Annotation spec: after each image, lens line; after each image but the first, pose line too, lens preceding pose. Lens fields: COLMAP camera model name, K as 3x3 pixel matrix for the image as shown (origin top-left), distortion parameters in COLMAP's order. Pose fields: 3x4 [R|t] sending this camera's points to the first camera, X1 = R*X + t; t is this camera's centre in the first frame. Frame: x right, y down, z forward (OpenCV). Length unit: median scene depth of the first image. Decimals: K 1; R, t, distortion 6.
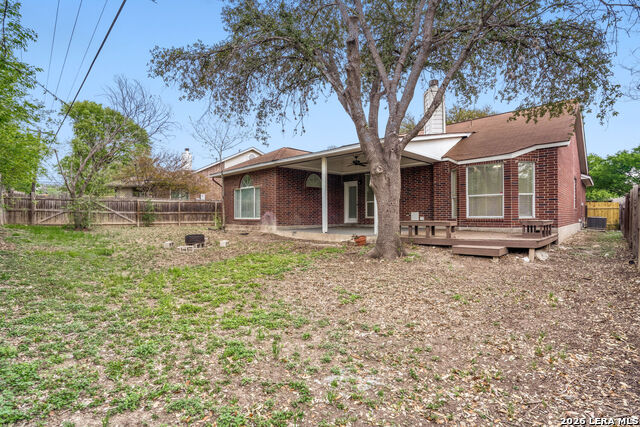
lens RADIAL K [[298.9, 0, 318.1], [0, 298.9, 215.0], [0, 0, 1]] dist [-0.039533, 0.006073]
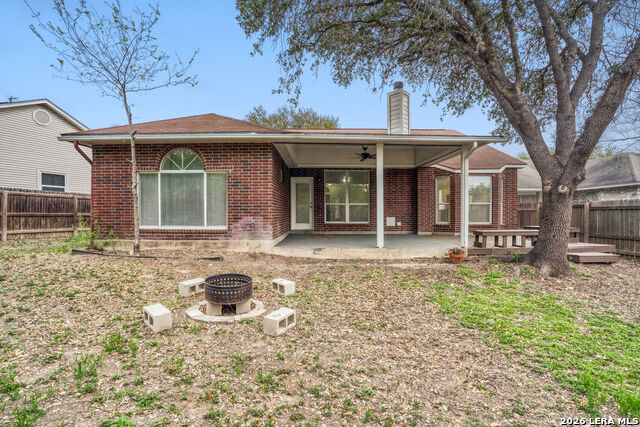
lens RADIAL K [[298.9, 0, 319.3], [0, 298.9, 215.8], [0, 0, 1]] dist [-0.039533, 0.006073]
pose [[0.717790, 0.003254, 0.696252, -0.459611], [-0.007920, 0.999963, 0.003492, -0.015088], [-0.696215, -0.008021, 0.717789, 0.455651]]
